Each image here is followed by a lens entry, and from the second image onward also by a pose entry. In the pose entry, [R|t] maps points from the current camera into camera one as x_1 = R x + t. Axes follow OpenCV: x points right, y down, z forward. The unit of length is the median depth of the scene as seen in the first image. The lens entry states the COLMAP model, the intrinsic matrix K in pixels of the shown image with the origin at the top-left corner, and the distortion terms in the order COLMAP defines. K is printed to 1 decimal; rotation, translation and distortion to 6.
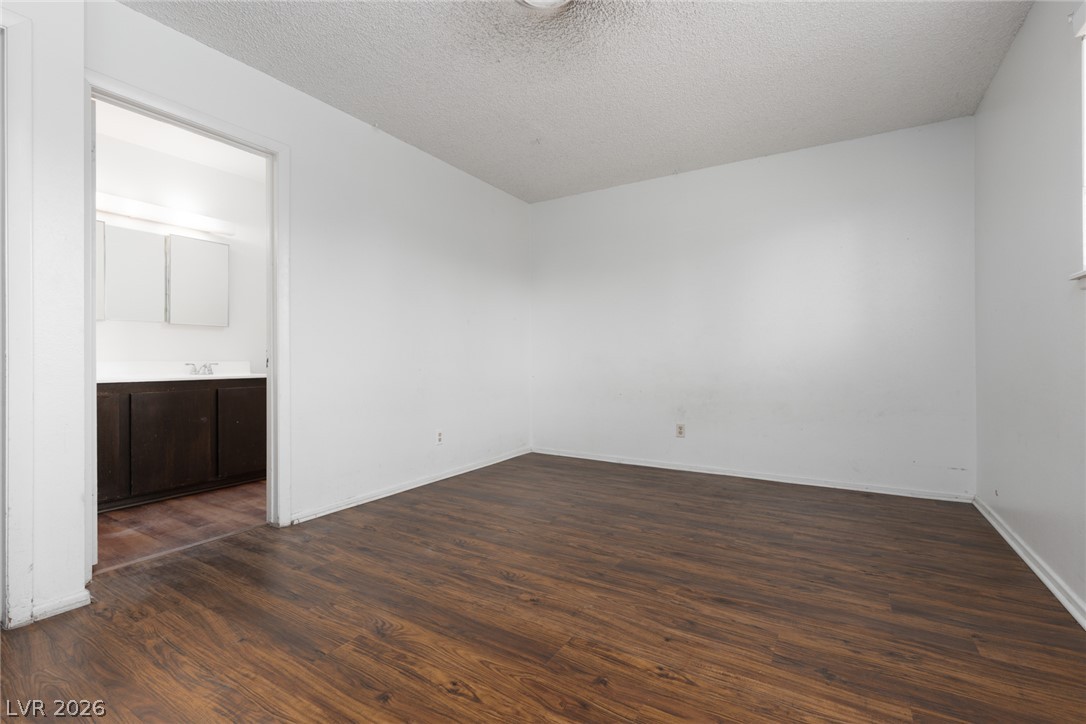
lens RADIAL K [[482.9, 0, 547.8], [0, 482.9, 358.3], [0, 0, 1]] dist [0.003291, 0.000240]
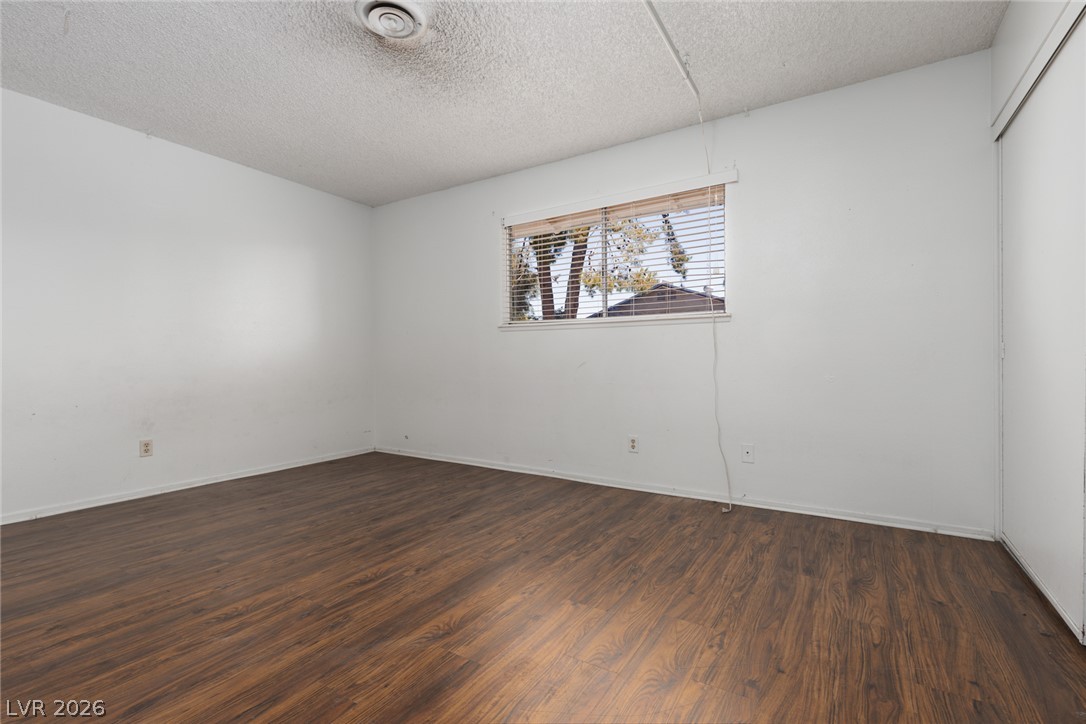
lens RADIAL K [[482.9, 0, 547.8], [0, 482.9, 358.3], [0, 0, 1]] dist [0.003291, 0.000240]
pose [[0.013523, 0.005809, 0.999892, -0.963806], [-0.000663, 0.999983, -0.005801, 0.002928], [-0.999908, -0.000584, 0.013527, 0.553227]]
